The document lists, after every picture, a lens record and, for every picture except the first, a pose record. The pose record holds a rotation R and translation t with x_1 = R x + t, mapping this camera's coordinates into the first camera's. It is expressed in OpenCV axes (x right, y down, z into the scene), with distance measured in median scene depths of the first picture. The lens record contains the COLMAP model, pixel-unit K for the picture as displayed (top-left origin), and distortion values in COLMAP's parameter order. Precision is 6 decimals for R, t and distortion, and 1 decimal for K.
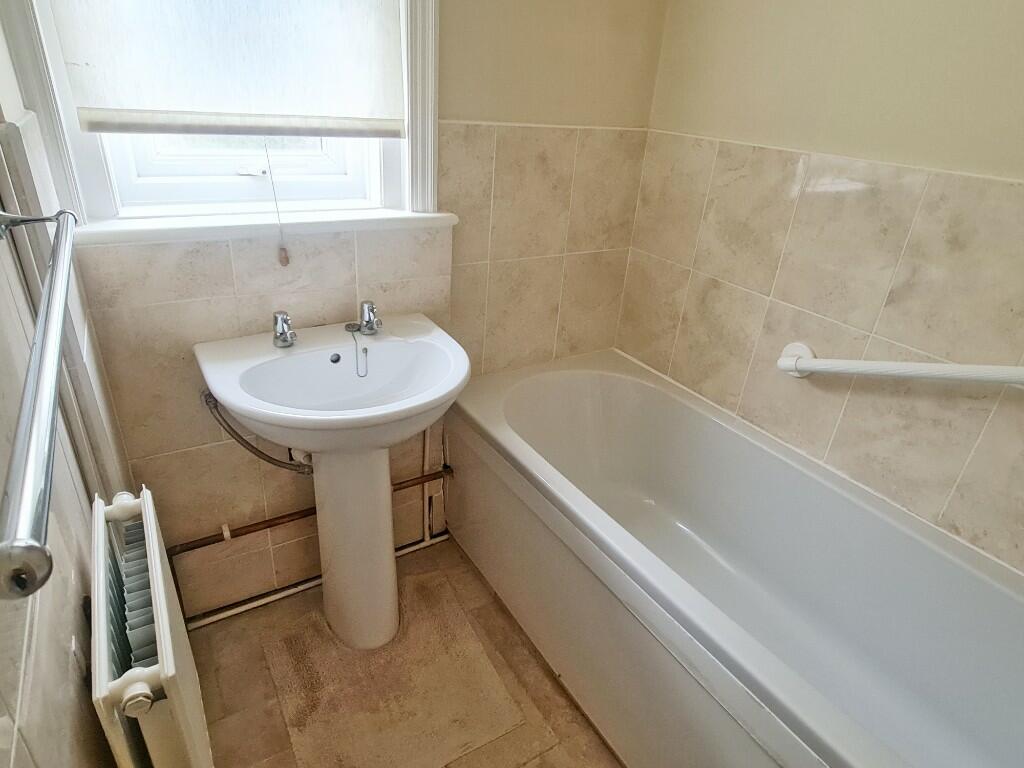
lens RADIAL K [[598.6, 0, 512.0], [0, 598.6, 384.0], [0, 0, 1]] dist [-0.004764, -0.000406]
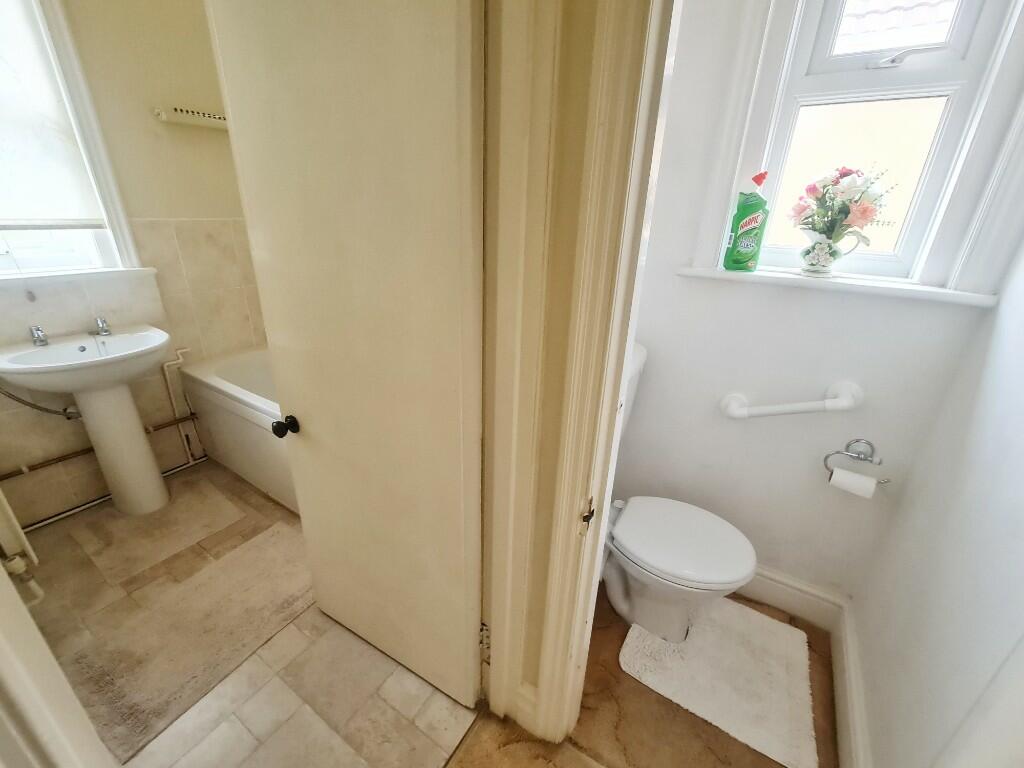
lens RADIAL K [[427.9, 0, 512.0], [0, 427.9, 384.0], [0, 0, 1]] dist [-0.000342, 0.000368]
pose [[0.903456, -0.195596, 0.381458, 0.328385], [0.213059, 0.977033, -0.003632, 0.307645], [-0.371986, 0.084555, 0.924379, -0.603400]]
